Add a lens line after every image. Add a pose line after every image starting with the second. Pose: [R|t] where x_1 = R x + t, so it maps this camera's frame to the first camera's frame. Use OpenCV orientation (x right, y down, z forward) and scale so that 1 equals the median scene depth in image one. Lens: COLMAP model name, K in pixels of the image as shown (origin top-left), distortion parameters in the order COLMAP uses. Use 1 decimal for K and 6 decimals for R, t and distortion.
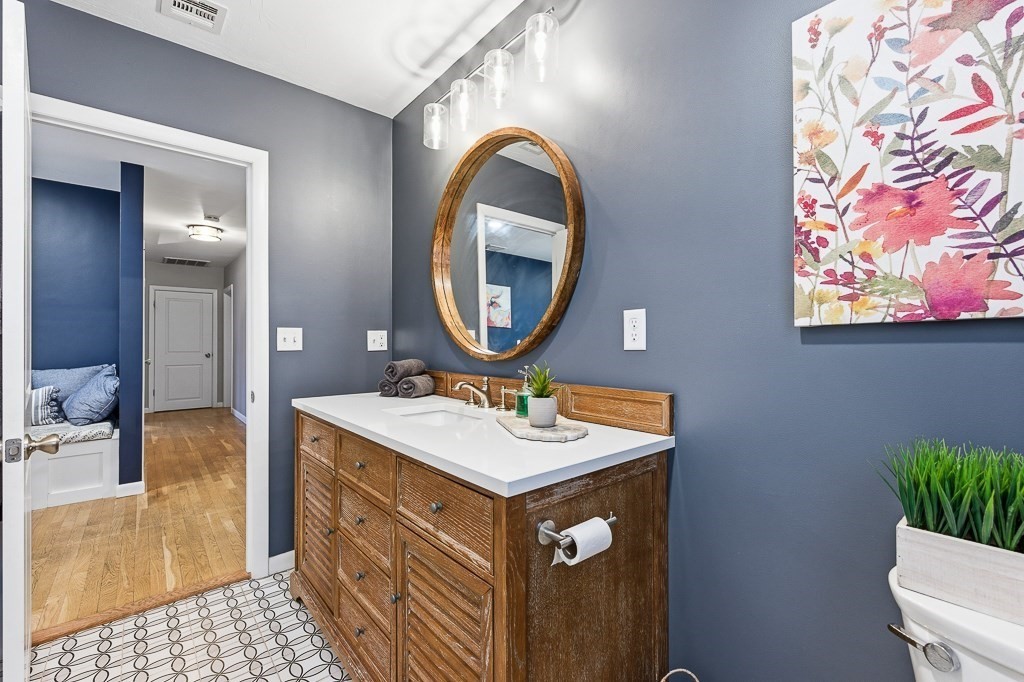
lens RADIAL K [[424.5, 0, 511.5], [0, 424.5, 342.7], [0, 0, 1]] dist [-0.000744, -0.000024]
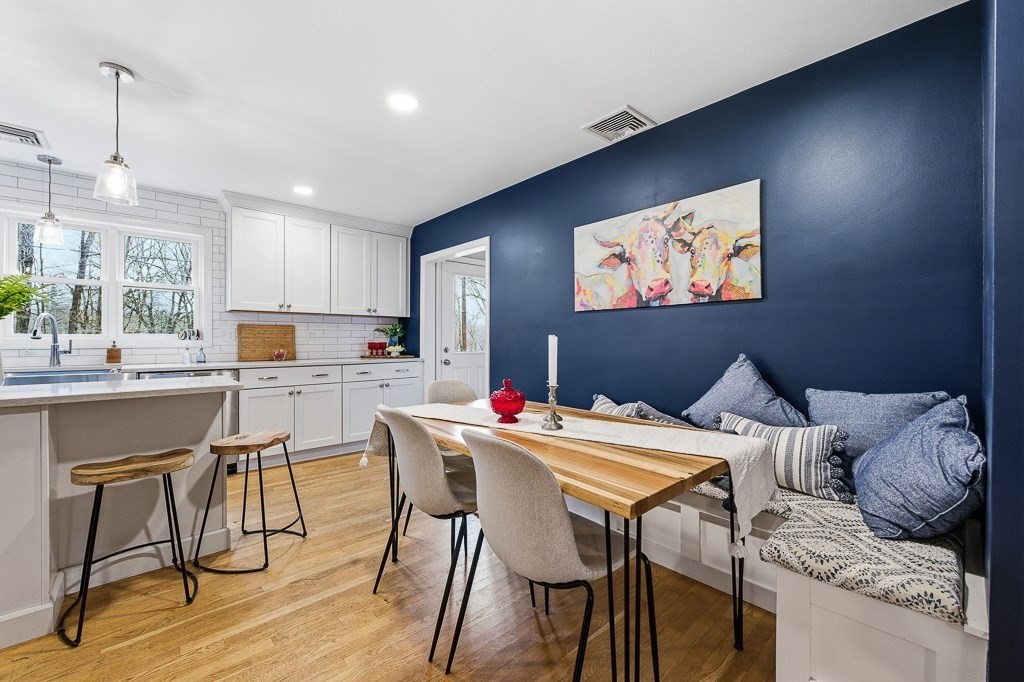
lens RADIAL K [[413.0, 0, 506.4], [0, 413.0, 339.0], [0, 0, 1]] dist [0.002276, 0.000144]
pose [[0.006437, 0.002470, -0.999976, -0.571501], [0.000742, 0.999997, 0.002475, -0.007457], [0.999979, -0.000758, 0.006436, 0.588108]]
